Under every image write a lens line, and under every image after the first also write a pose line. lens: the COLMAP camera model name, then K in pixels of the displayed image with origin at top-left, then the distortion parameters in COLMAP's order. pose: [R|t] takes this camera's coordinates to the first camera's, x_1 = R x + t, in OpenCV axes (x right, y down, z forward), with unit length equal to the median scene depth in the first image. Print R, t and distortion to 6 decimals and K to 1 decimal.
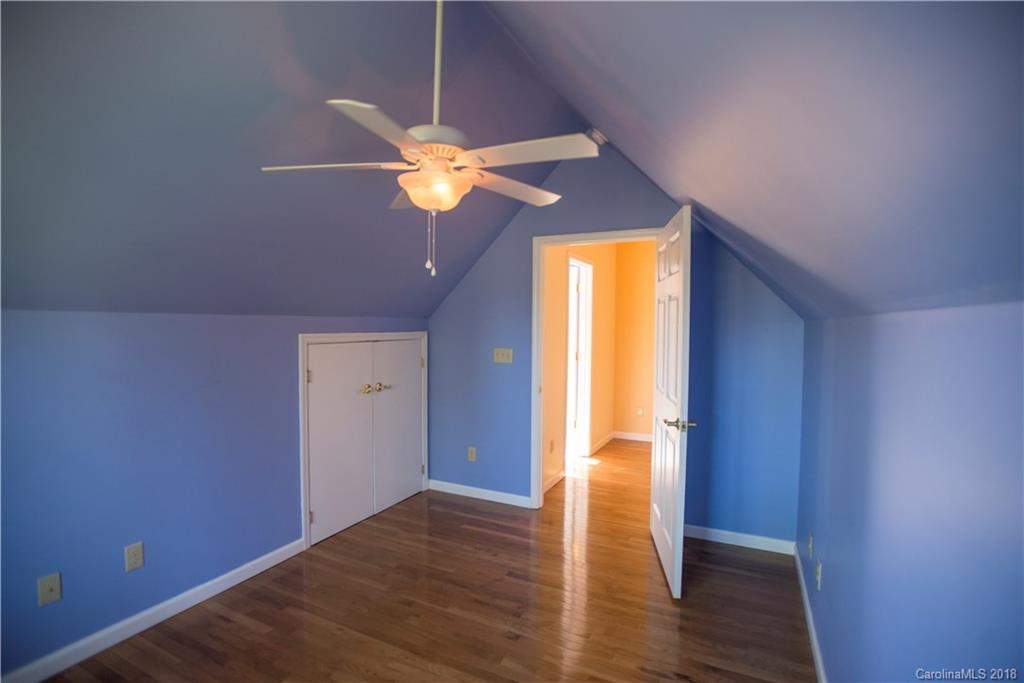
lens RADIAL K [[504.6, 0, 503.9], [0, 504.6, 339.0], [0, 0, 1]] dist [-0.033552, 0.000714]
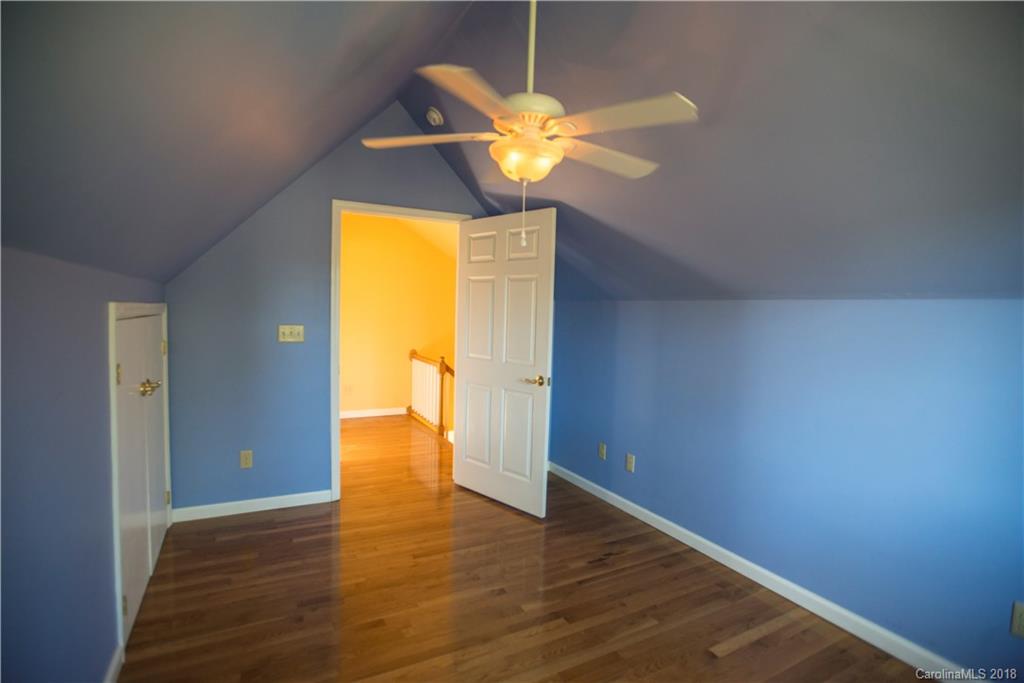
lens RADIAL K [[504.6, 0, 503.9], [0, 504.6, 339.0], [0, 0, 1]] dist [-0.033552, 0.000714]
pose [[0.577669, -0.037008, 0.815432, -0.501042], [0.004094, 0.999091, 0.042442, 0.007796], [-0.816261, -0.021179, 0.577295, 0.236144]]
